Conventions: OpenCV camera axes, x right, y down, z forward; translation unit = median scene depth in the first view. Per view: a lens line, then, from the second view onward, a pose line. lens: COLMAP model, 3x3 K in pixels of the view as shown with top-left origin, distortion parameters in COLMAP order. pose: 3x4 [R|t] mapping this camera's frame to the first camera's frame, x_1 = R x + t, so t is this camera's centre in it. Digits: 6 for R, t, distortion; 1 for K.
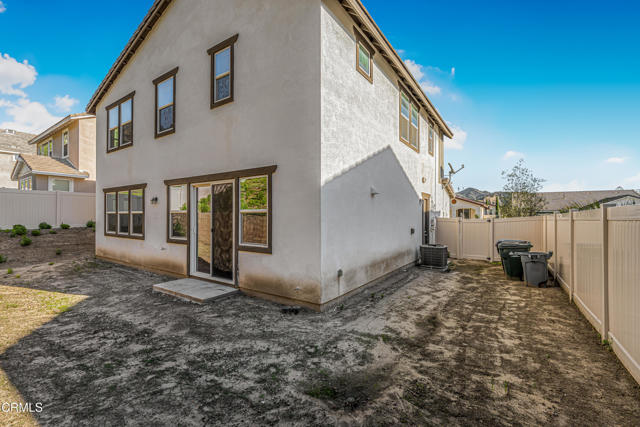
lens RADIAL K [[279.9, 0, 318.0], [0, 279.9, 213.6], [0, 0, 1]] dist [-0.001491, -0.001119]
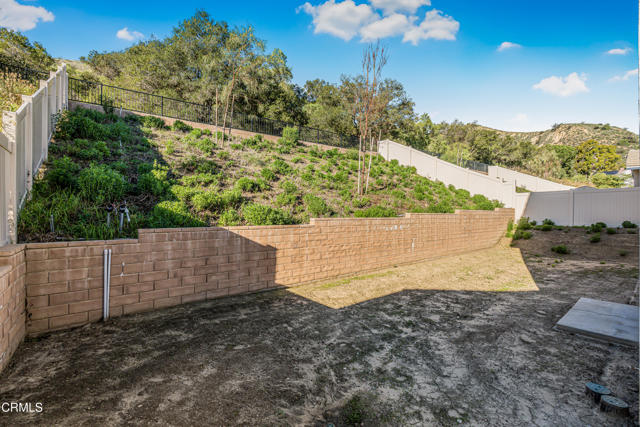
lens RADIAL K [[279.9, 0, 318.2], [0, 279.9, 214.0], [0, 0, 1]] dist [-0.001491, -0.001119]
pose [[-0.286280, -0.002845, -0.958142, 0.703789], [0.000590, 0.999995, -0.003146, 0.037290], [0.958146, -0.001466, -0.286277, 0.927183]]
